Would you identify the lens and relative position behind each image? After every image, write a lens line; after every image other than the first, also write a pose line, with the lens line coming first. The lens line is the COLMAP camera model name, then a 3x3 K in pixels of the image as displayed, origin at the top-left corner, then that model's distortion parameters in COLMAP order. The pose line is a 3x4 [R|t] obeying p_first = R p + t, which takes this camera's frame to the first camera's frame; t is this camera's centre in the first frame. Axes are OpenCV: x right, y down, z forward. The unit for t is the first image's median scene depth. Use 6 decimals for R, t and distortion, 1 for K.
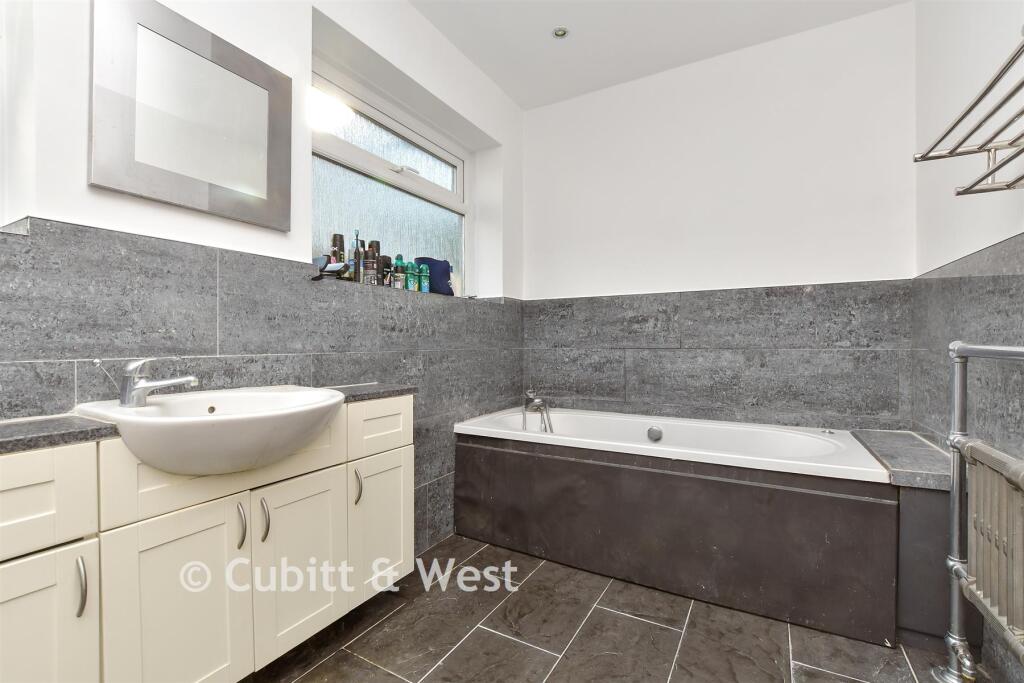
lens RADIAL K [[451.3, 0, 509.1], [0, 451.3, 343.9], [0, 0, 1]] dist [-0.001912, -0.000110]
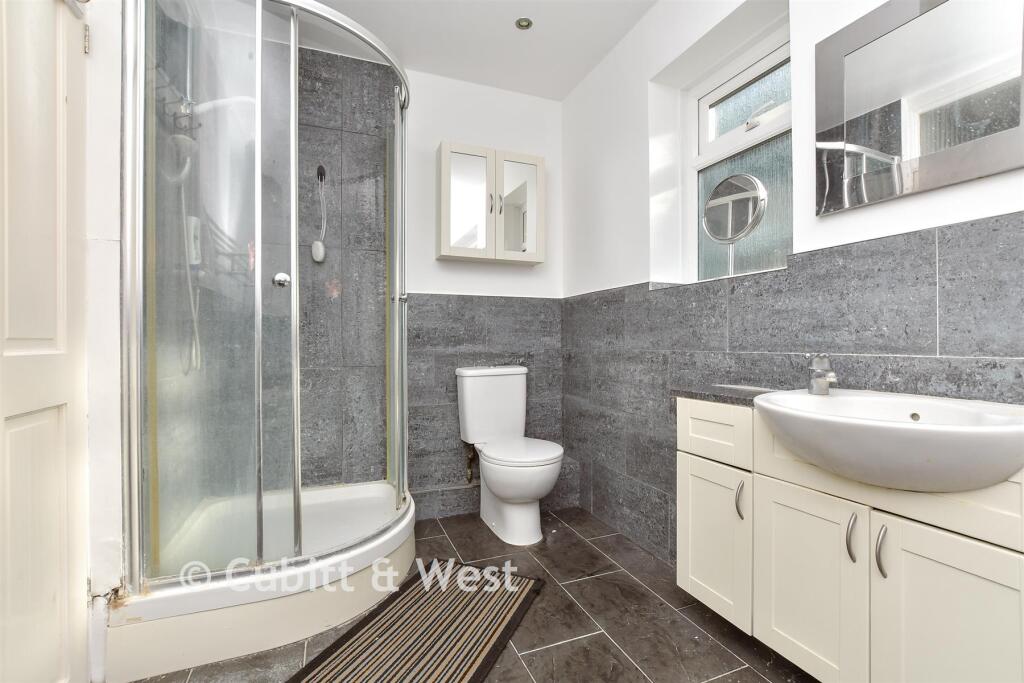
lens RADIAL K [[451.3, 0, 508.4], [0, 451.3, 340.3], [0, 0, 1]] dist [-0.001912, -0.000110]
pose [[-0.616418, 0.004972, -0.787403, 0.537564], [0.004893, 0.999985, 0.002484, -0.009414], [0.787404, -0.002321, -0.616433, 0.950210]]
